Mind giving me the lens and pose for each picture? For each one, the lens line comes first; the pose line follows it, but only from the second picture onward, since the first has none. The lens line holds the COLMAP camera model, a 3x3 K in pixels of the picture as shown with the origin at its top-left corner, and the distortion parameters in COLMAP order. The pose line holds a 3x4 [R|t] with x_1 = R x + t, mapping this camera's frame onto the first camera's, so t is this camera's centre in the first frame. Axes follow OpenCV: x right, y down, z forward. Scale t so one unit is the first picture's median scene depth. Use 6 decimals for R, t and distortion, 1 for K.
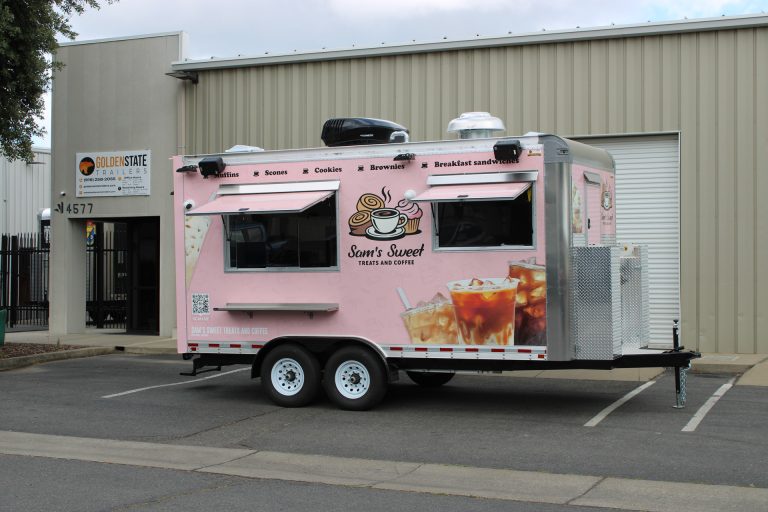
lens RADIAL K [[1173.6, 0, 391.8], [0, 1173.6, 250.3], [0, 0, 1]] dist [-0.002342, 0.000000]
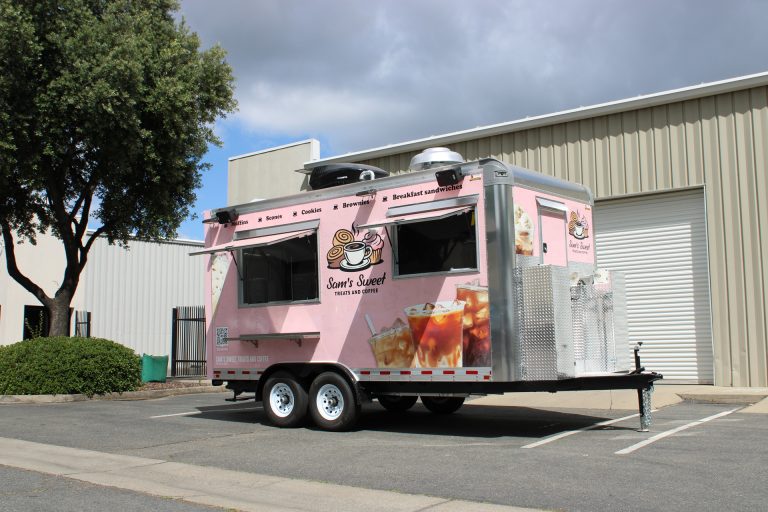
lens RADIAL K [[828.7, 0, 385.9], [0, 828.7, 251.8], [0, 0, 1]] dist [-0.072349, 0.000000]
pose [[0.966741, -0.039123, -0.252746, 0.216967], [0.013604, 0.994698, -0.101938, 0.052114], [0.255394, 0.095109, 0.962148, 0.277534]]
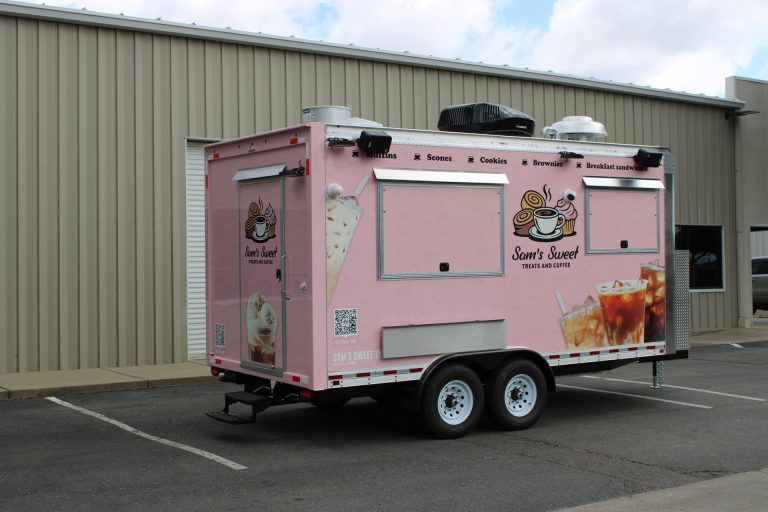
lens RADIAL K [[1009.6, 0, 398.1], [0, 1009.6, 255.8], [0, 0, 1]] dist [-0.038834, 0.000000]
pose [[0.533773, 0.006668, 0.845601, -0.755347], [0.003174, 0.999946, -0.009889, 0.010394], [-0.845622, 0.007962, 0.533724, 0.678817]]
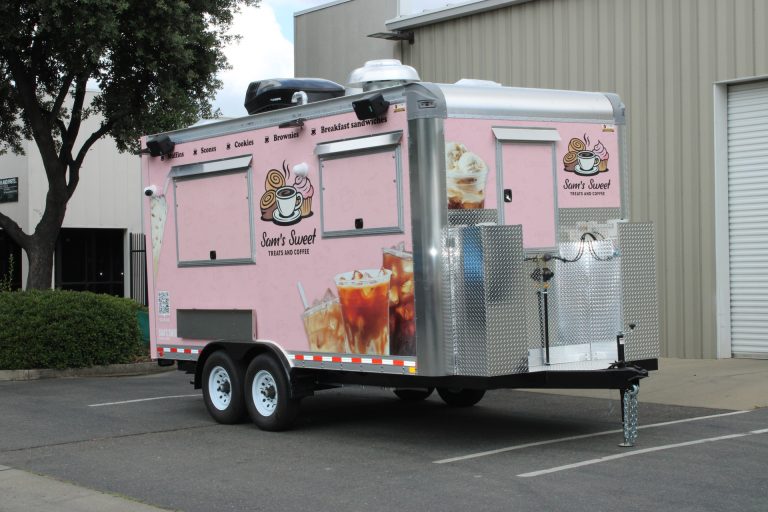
lens RADIAL K [[1420.4, 0, 373.5], [0, 1420.4, 255.3], [0, 0, 1]] dist [0.059034, 0.000000]
pose [[0.867065, -0.017524, -0.497887, 0.549618], [0.022558, 0.999737, 0.004098, 0.009866], [0.497684, -0.014785, 0.867232, 0.166571]]
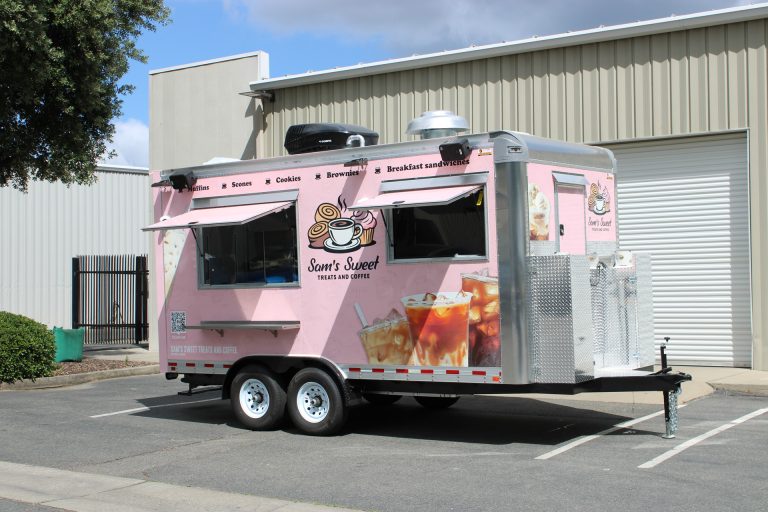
lens RADIAL K [[1107.6, 0, 390.4], [0, 1107.6, 258.6], [0, 0, 1]] dist [-0.010788, 0.000000]
pose [[0.979710, -0.017563, -0.199647, 0.209373], [0.016029, 0.999828, -0.009301, 0.004959], [0.199776, 0.005912, 0.979824, 0.149638]]
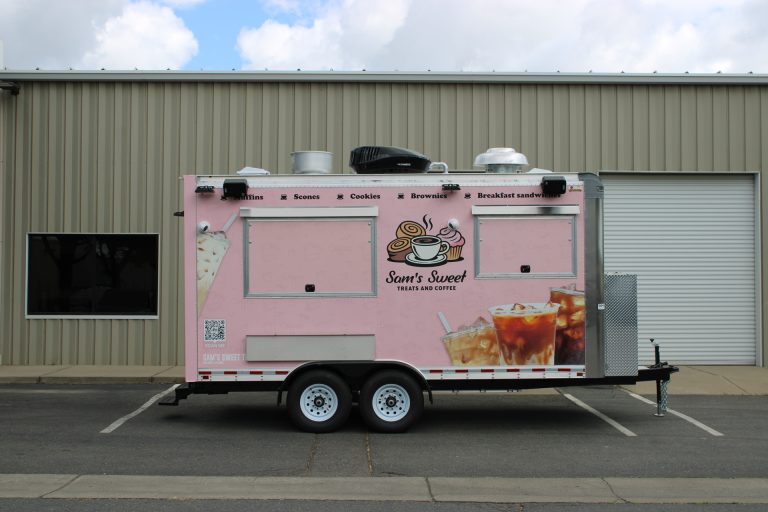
lens RADIAL K [[1107.6, 0, 395.5], [0, 1107.6, 255.2], [0, 0, 1]] dist [-0.010788, 0.000000]
pose [[0.911840, 0.015547, 0.410251, -0.435915], [-0.008723, 0.999791, -0.018501, -0.000261], [-0.410453, 0.013291, 0.911785, 0.121507]]
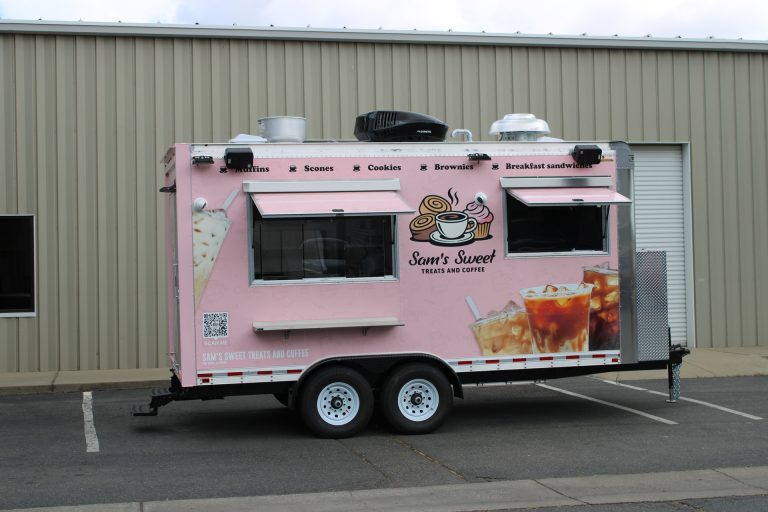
lens RADIAL K [[1217.2, 0, 397.8], [0, 1217.2, 259.9], [0, 0, 1]] dist [0.006752, 0.000000]
pose [[0.799242, -0.009690, 0.600931, -0.622613], [0.011980, 0.999928, 0.000190, 0.001588], [-0.600890, 0.007048, 0.799301, 0.262913]]
